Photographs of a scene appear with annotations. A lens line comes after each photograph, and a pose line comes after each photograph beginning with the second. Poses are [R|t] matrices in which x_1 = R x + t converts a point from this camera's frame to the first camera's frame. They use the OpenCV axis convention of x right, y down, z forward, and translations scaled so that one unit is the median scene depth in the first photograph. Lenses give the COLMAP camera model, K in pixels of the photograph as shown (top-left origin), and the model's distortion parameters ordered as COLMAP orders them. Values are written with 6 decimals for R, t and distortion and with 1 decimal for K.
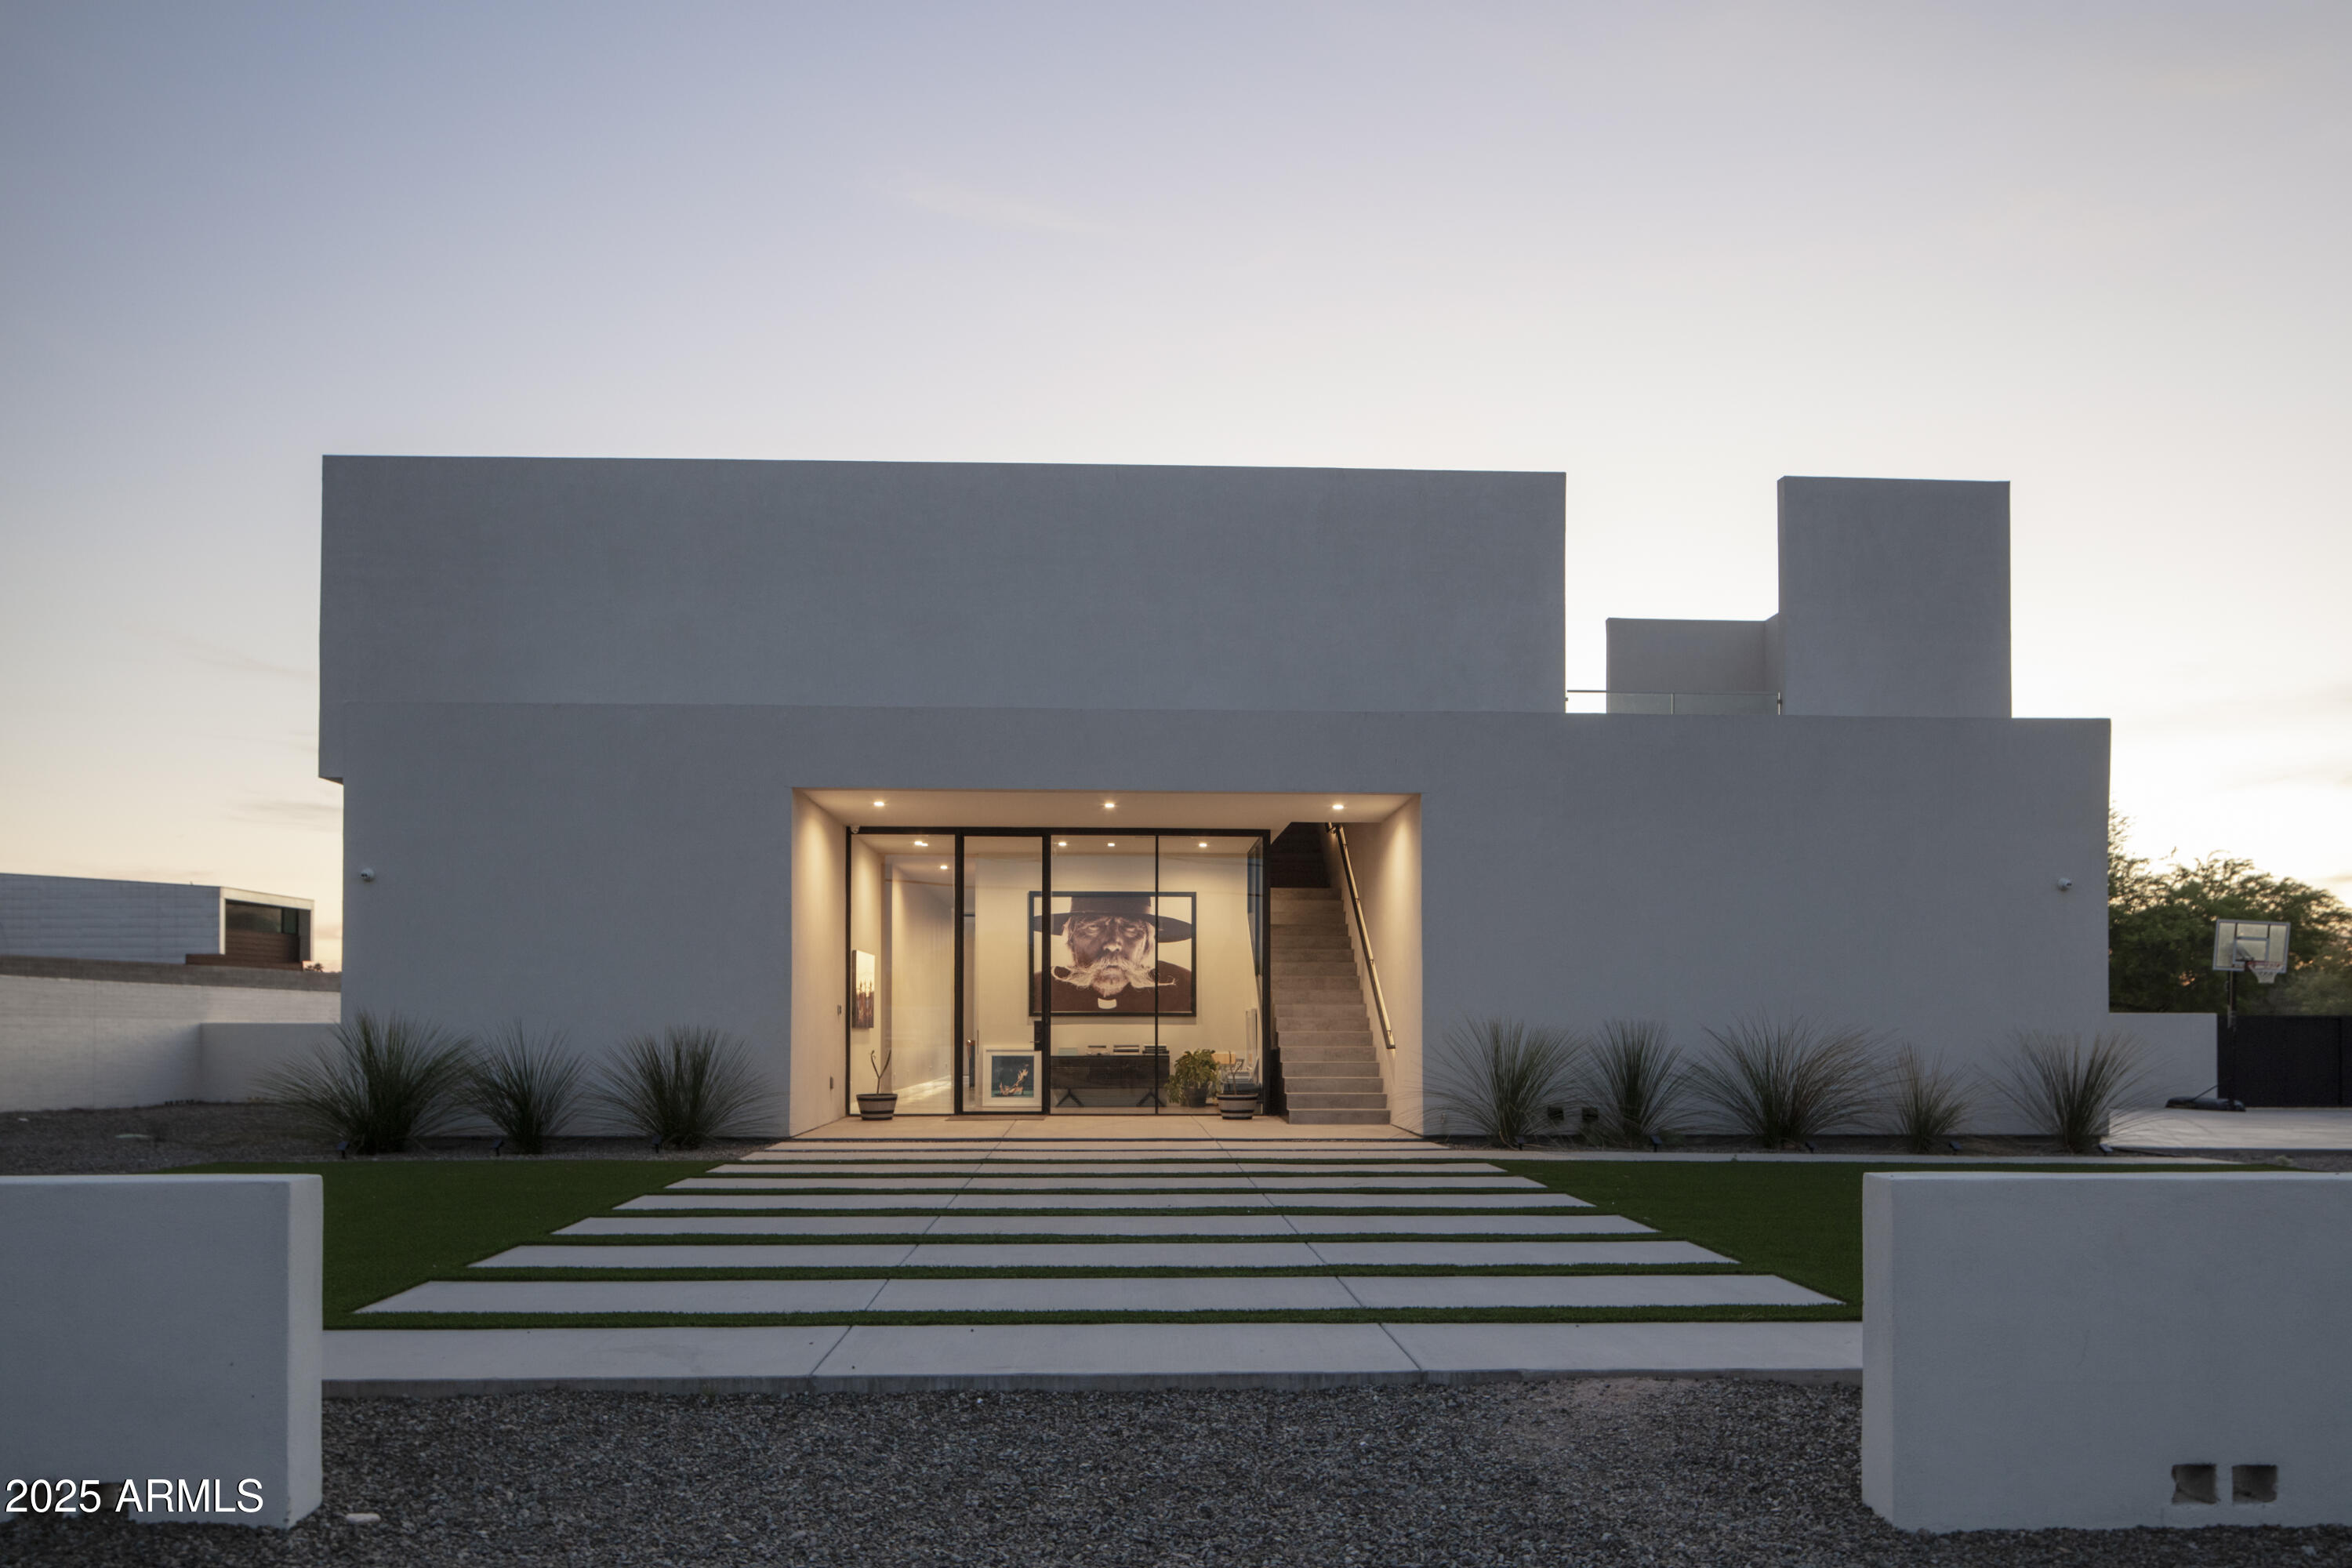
lens RADIAL K [[1640.1, 0, 1174.4], [0, 1640.1, 788.1], [0, 0, 1]] dist [-0.040894, -0.000725]
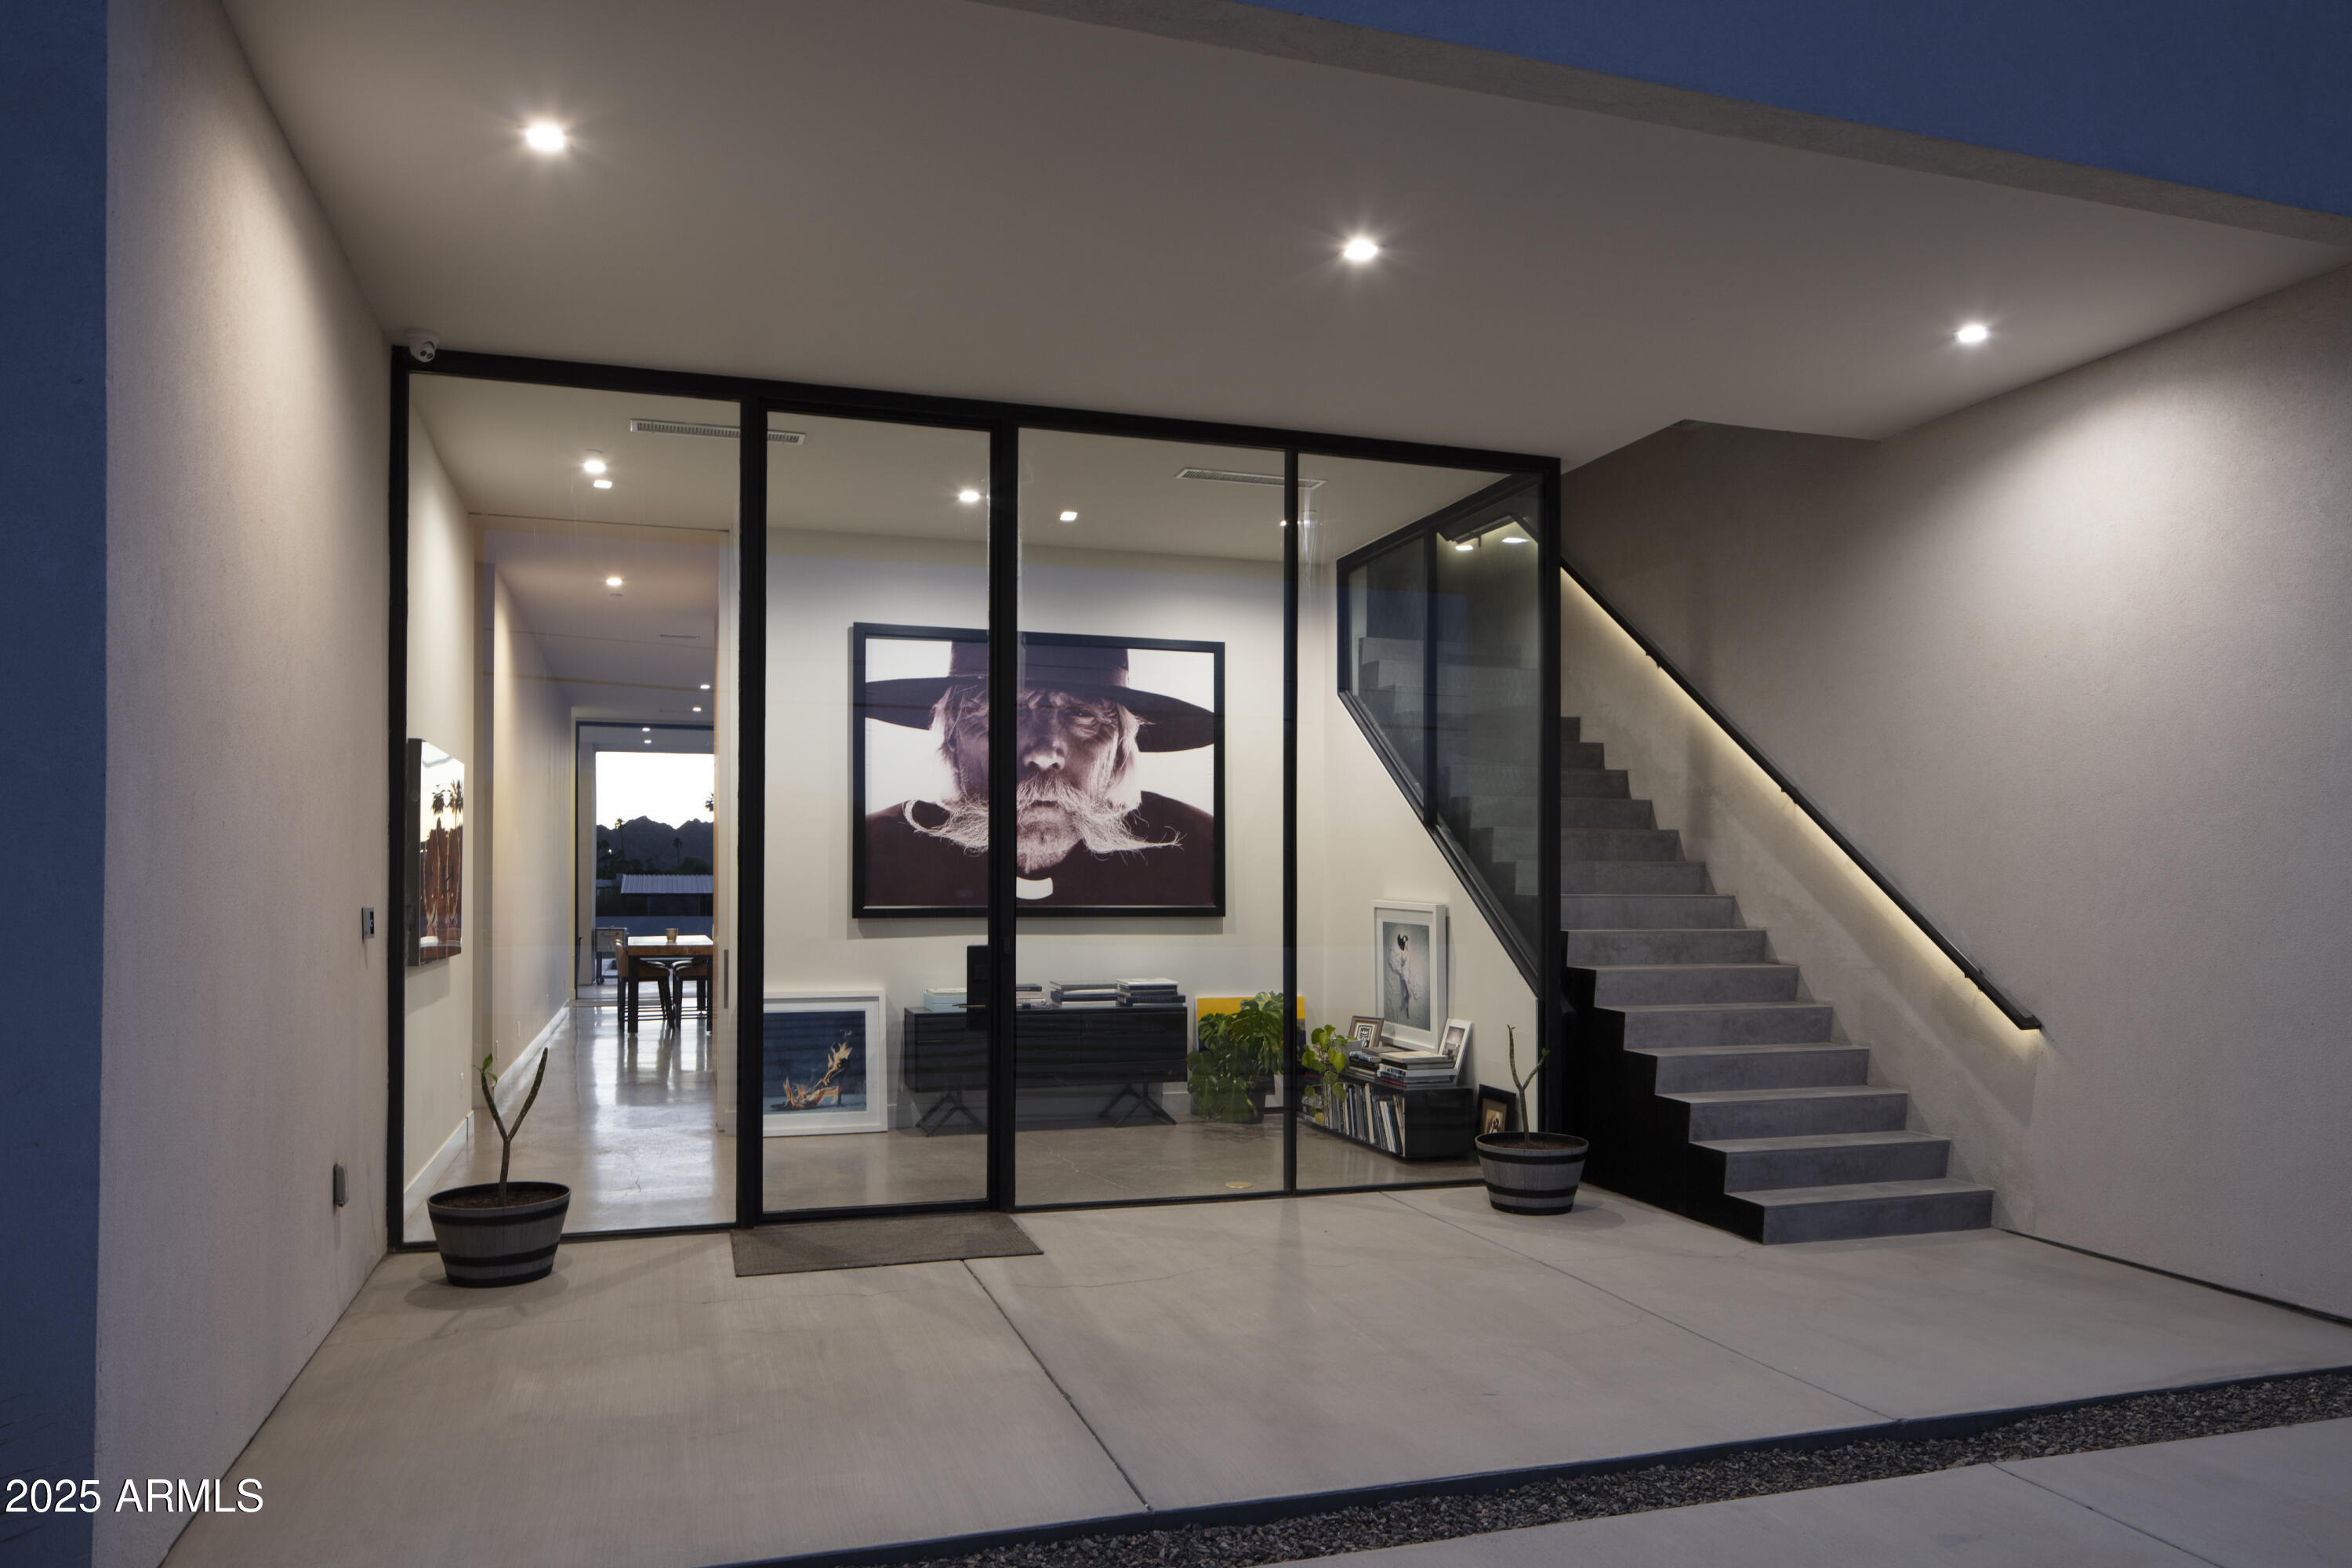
lens RADIAL K [[1640.1, 0, 1175.4], [0, 1640.1, 783.9], [0, 0, 1]] dist [-0.040894, -0.000725]
pose [[0.965889, 0.017544, 0.258362, -0.117186], [-0.039137, 0.996132, 0.078672, 0.068040], [-0.255982, -0.086100, 0.962840, 0.571716]]
